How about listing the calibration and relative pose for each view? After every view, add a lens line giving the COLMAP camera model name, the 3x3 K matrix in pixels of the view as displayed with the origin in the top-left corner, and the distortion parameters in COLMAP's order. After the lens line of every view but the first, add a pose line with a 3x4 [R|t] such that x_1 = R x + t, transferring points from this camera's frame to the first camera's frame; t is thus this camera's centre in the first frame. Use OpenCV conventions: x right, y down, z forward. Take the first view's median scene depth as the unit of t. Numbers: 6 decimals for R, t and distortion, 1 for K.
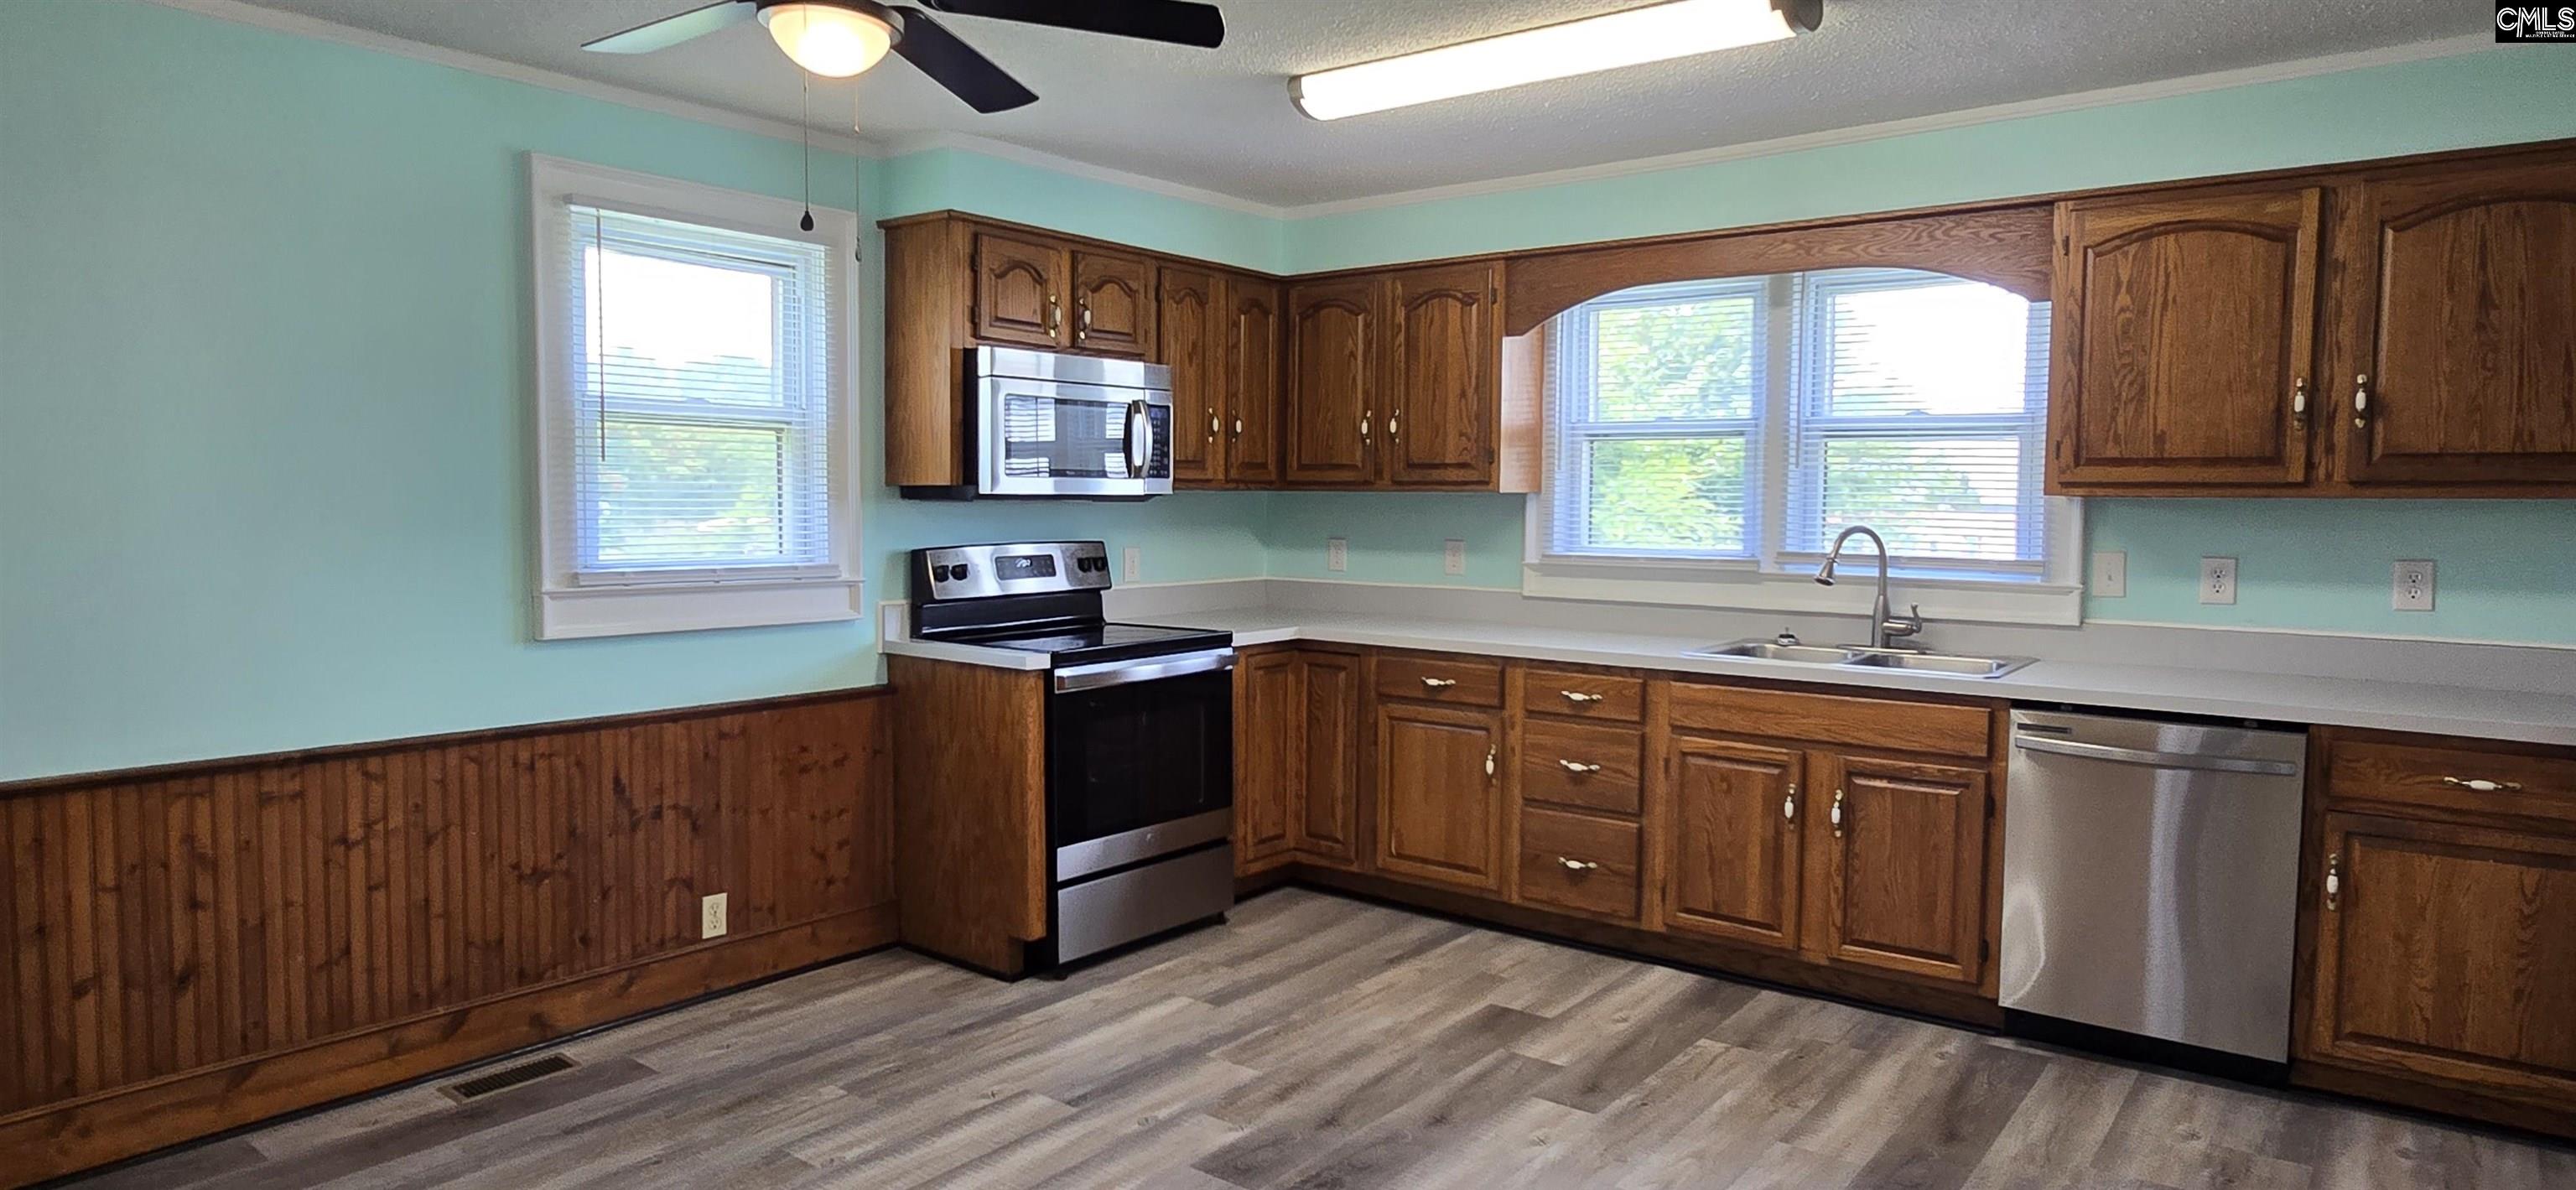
lens RADIAL K [[1471.5, 0, 1290.8], [0, 1471.5, 592.8], [0, 0, 1]] dist [0.003891, -0.007829]
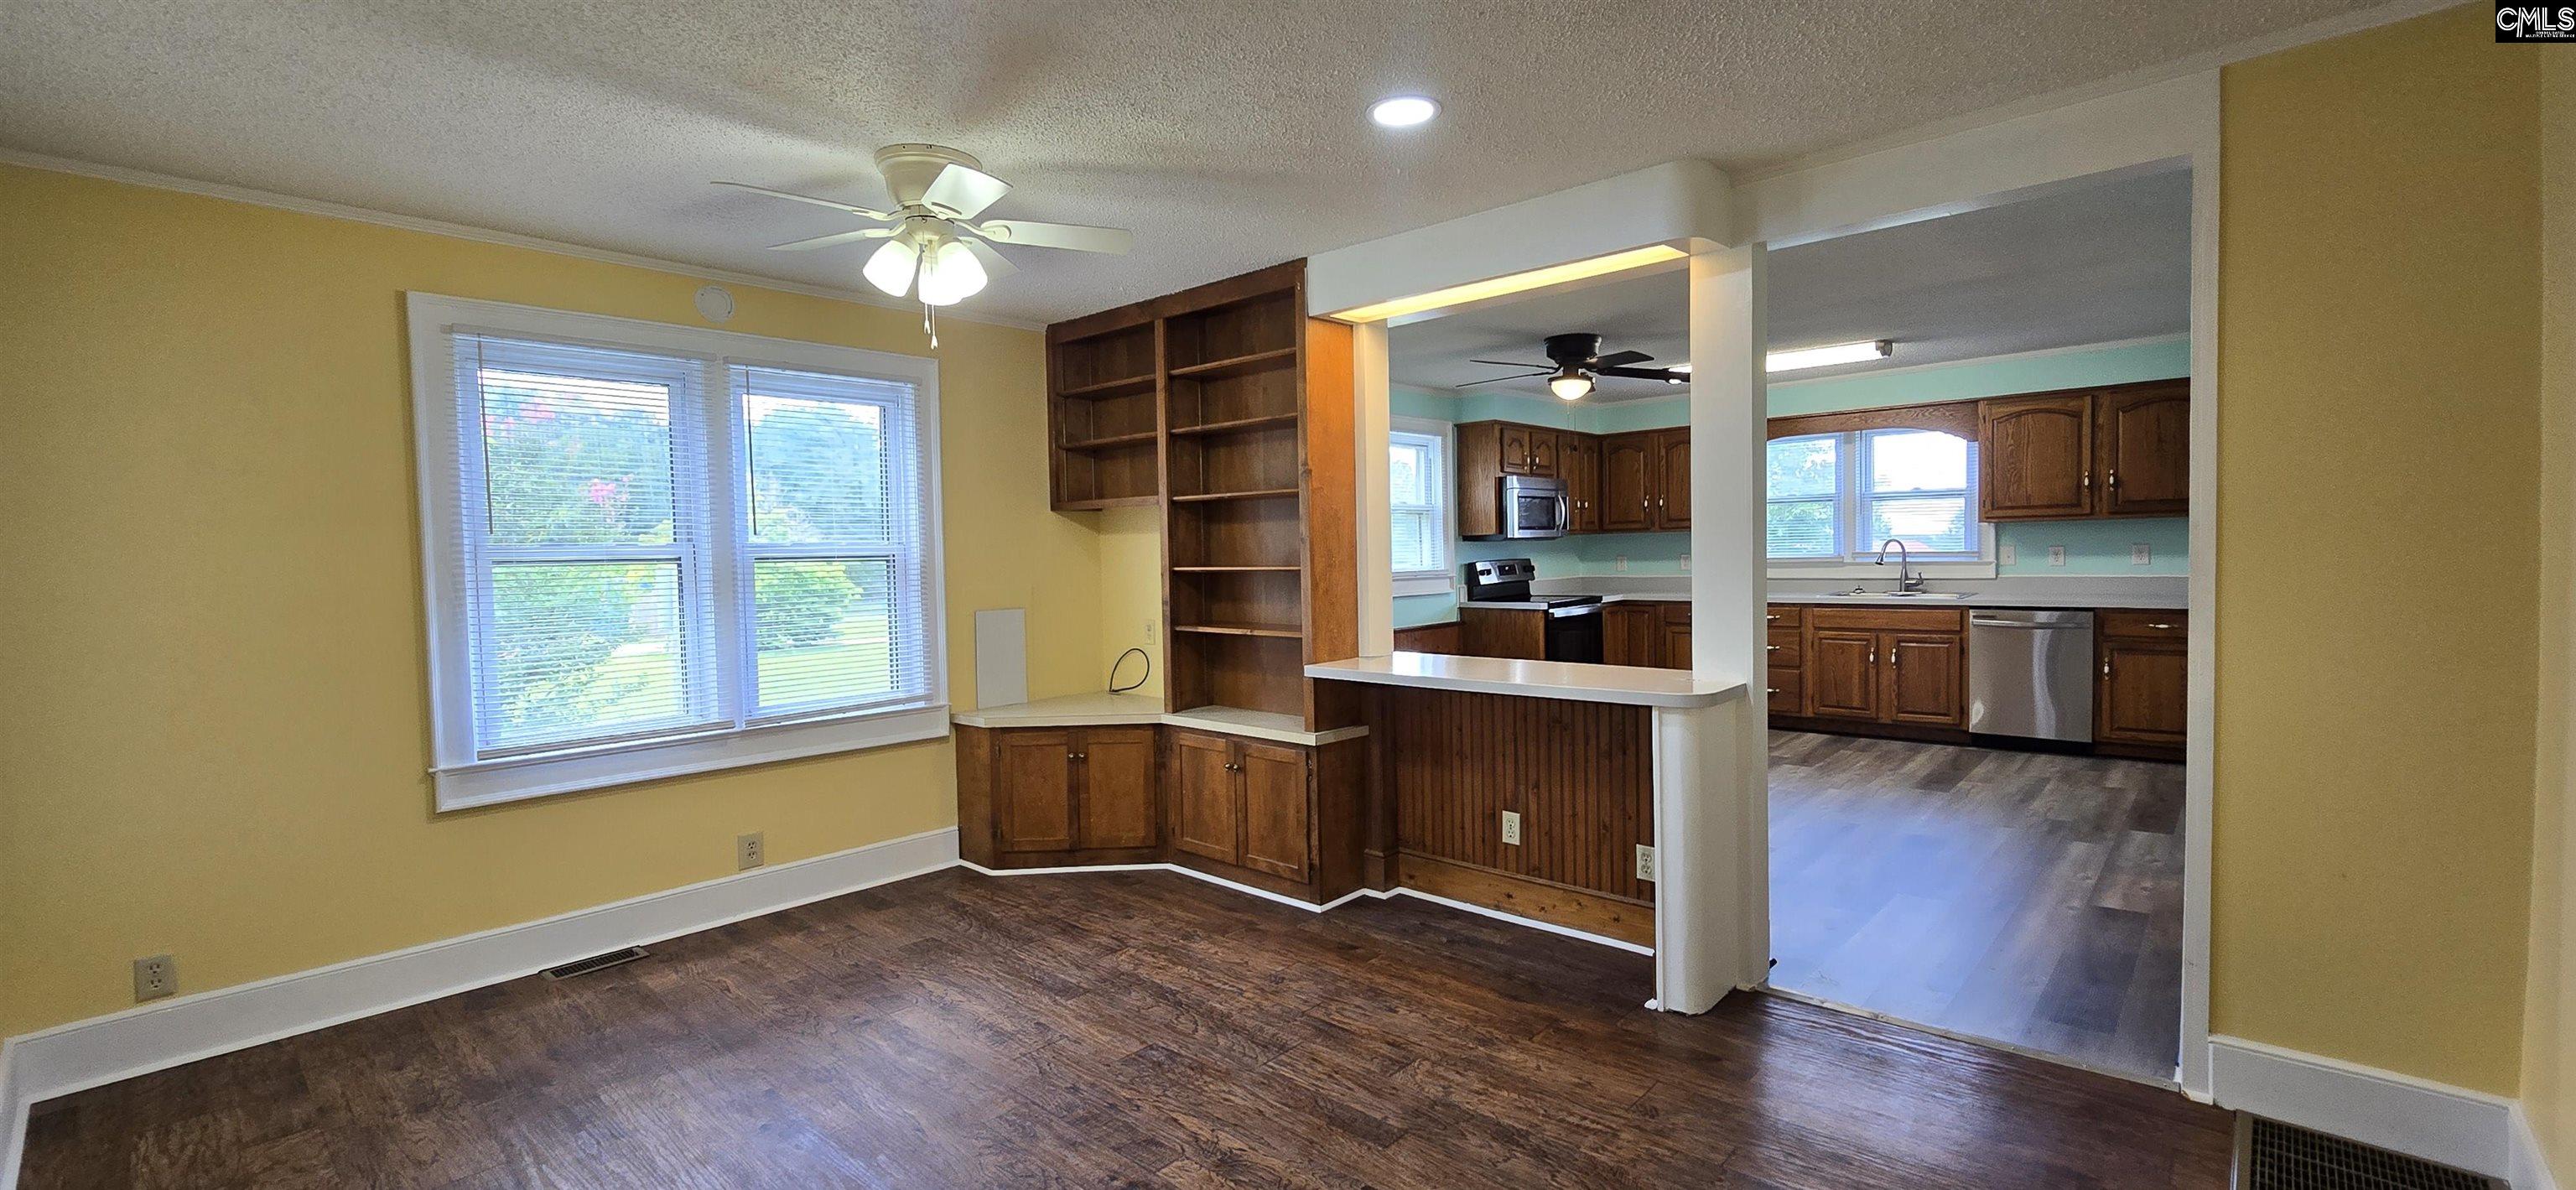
lens RADIAL K [[1046.7, 0, 1294.4], [0, 1046.7, 595.7], [0, 0, 1]] dist [-0.001728, -0.000164]
pose [[0.996424, -0.029204, -0.079281, -0.469667], [0.027555, 0.999382, -0.021820, 0.059249], [0.079869, 0.019557, 0.996613, -0.788744]]
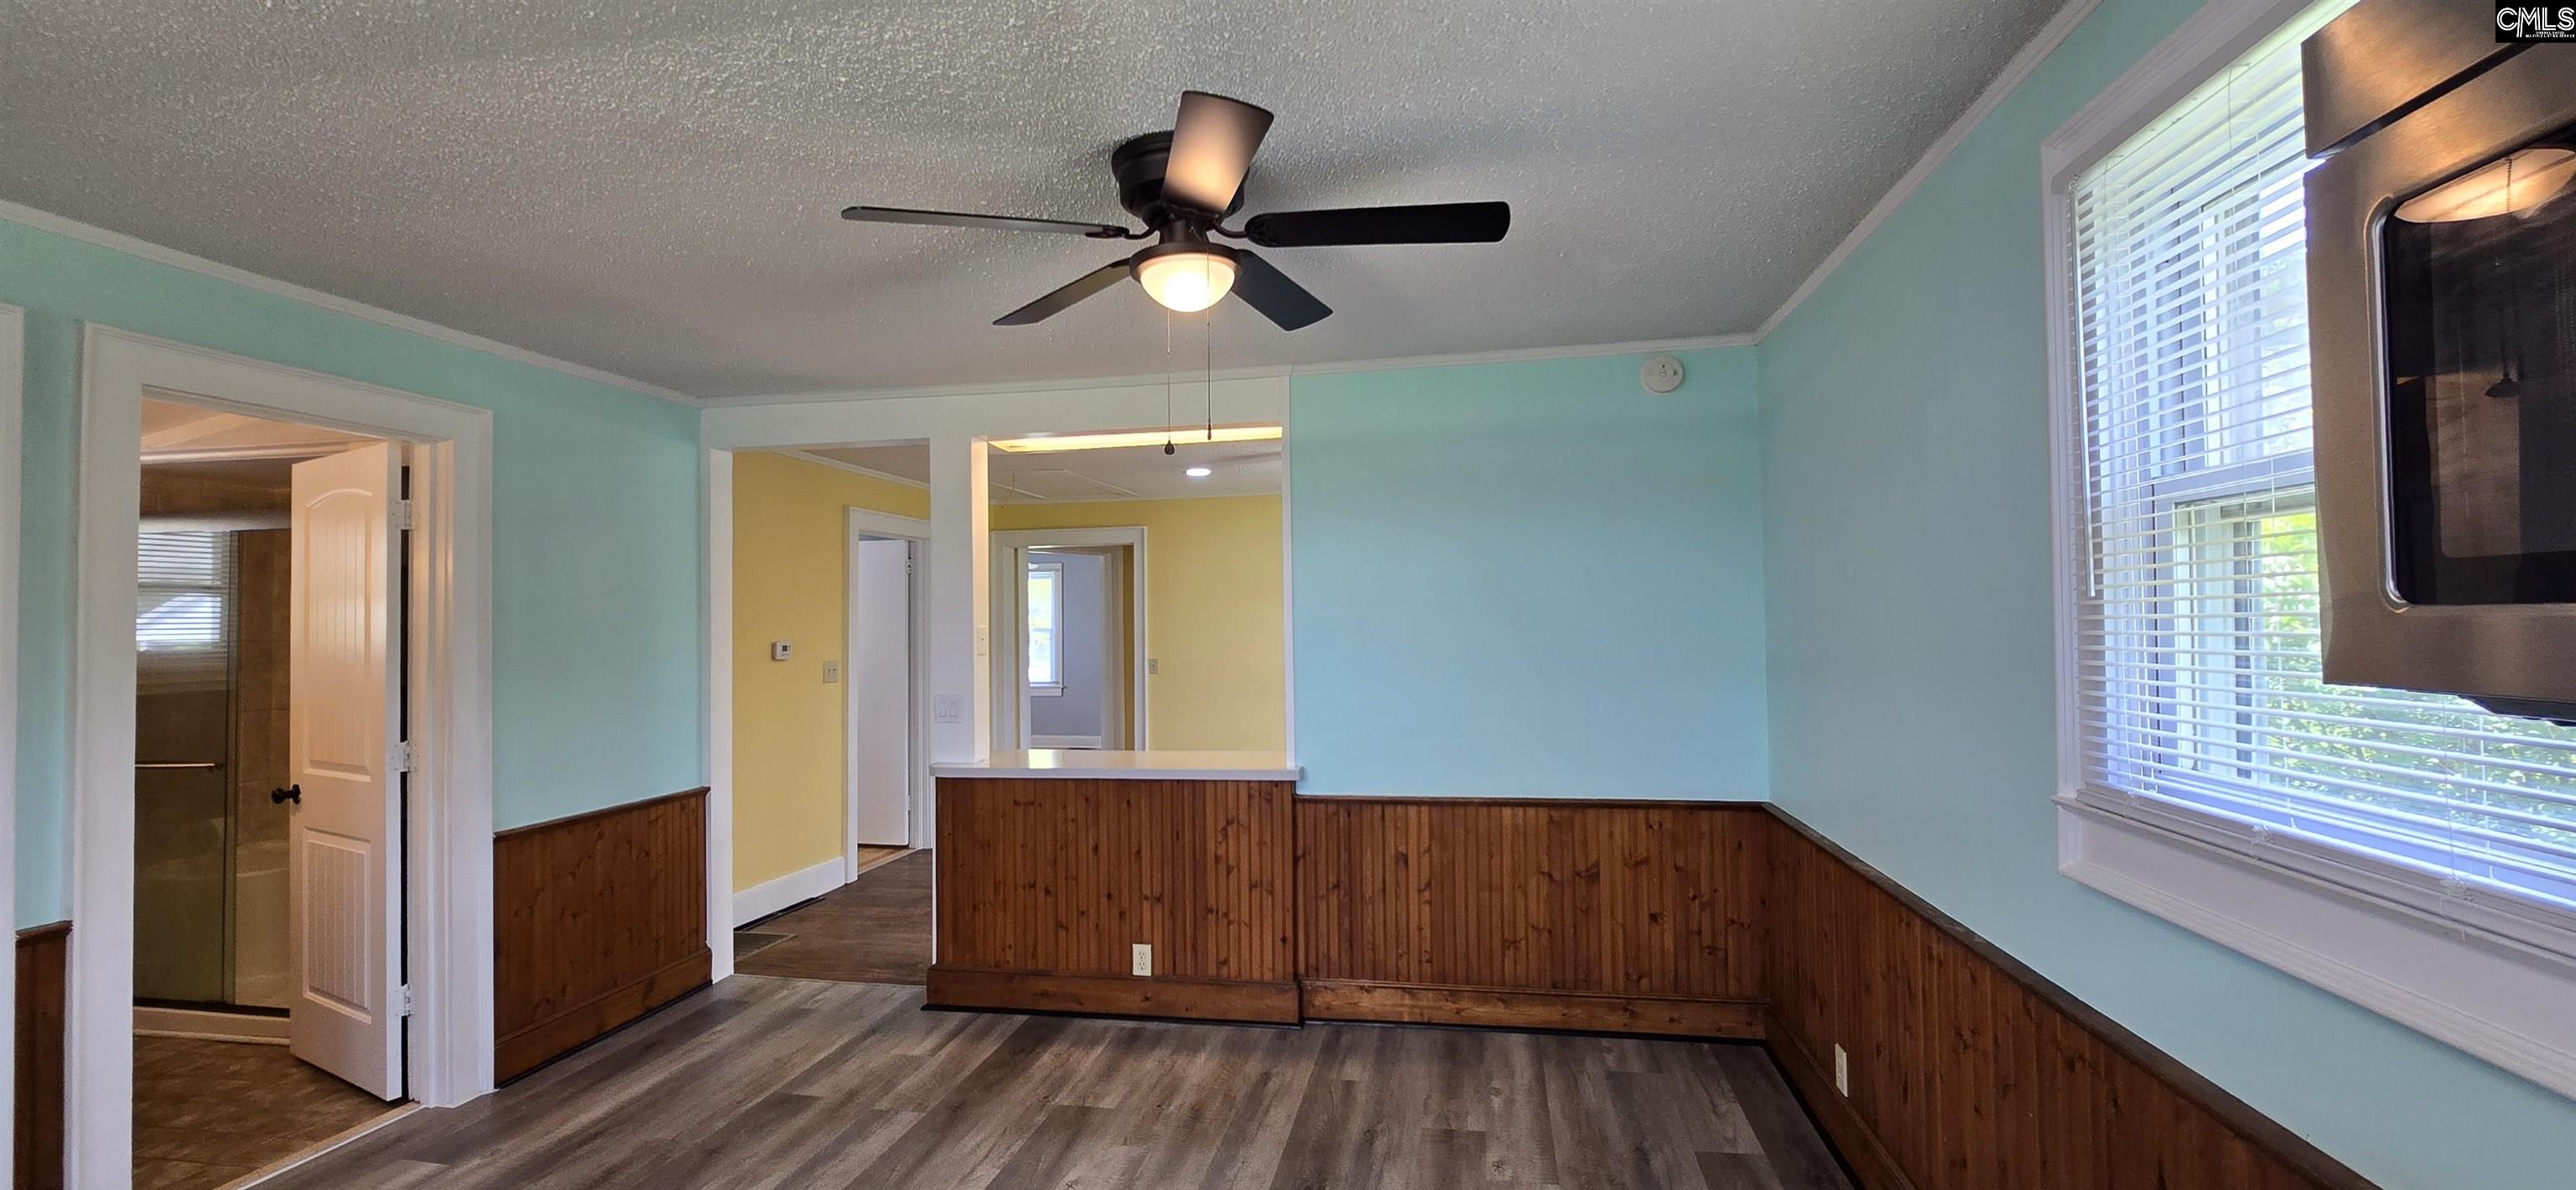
lens RADIAL K [[1046.7, 0, 1294.4], [0, 1046.7, 590.5], [0, 0, 1]] dist [-0.001728, -0.000164]
pose [[-0.883110, -0.012968, -0.468986, 0.012727], [-0.026033, 0.999432, 0.021386, -0.090358], [0.468442, 0.031095, -0.882947, 1.174702]]
